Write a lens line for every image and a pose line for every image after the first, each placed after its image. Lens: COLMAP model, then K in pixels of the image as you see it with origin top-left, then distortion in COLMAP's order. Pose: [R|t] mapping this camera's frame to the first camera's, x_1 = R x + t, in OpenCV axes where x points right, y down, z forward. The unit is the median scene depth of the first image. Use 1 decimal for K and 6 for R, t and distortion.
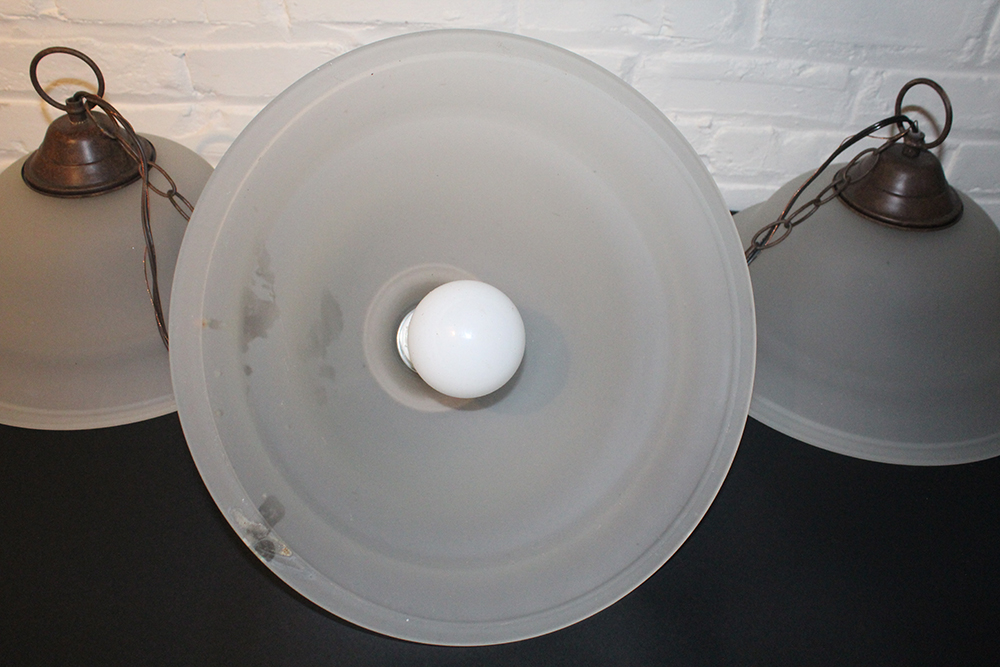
lens RADIAL K [[968.5, 0, 500.8], [0, 968.5, 330.5], [0, 0, 1]] dist [-0.077961, 0.000000]
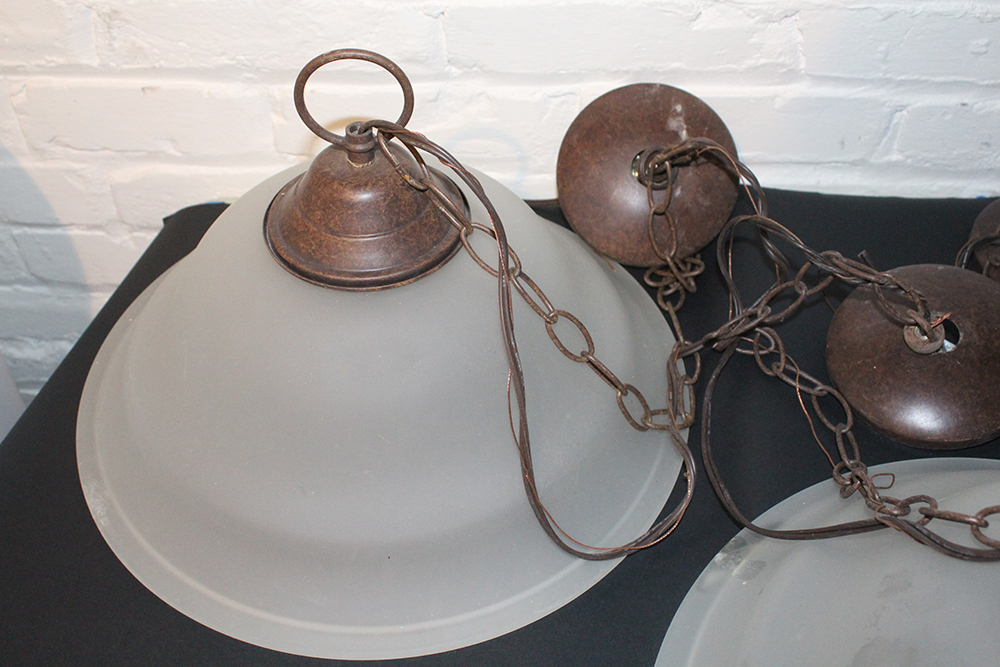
lens RADIAL K [[1130.4, 0, 478.3], [0, 1130.4, 344.6], [0, 0, 1]] dist [-0.080937, 0.000000]
pose [[0.999356, -0.015868, -0.032182, -0.282597], [0.019414, 0.993398, 0.113064, -0.149026], [0.030175, -0.113616, 0.993066, 0.212427]]
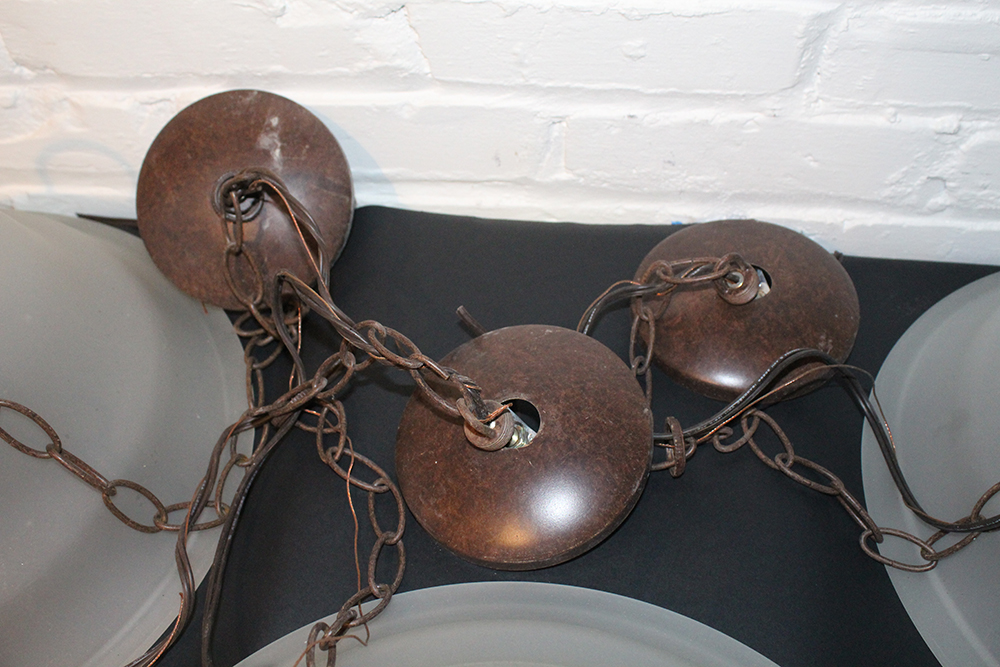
lens RADIAL K [[1130.4, 0, 500.6], [0, 1130.4, 327.3], [0, 0, 1]] dist [-0.080937, 0.000000]
pose [[0.999580, -0.001482, -0.028952, -0.022378], [0.006105, 0.987057, 0.160255, -0.206142], [0.028340, -0.160364, 0.986651, 0.355501]]
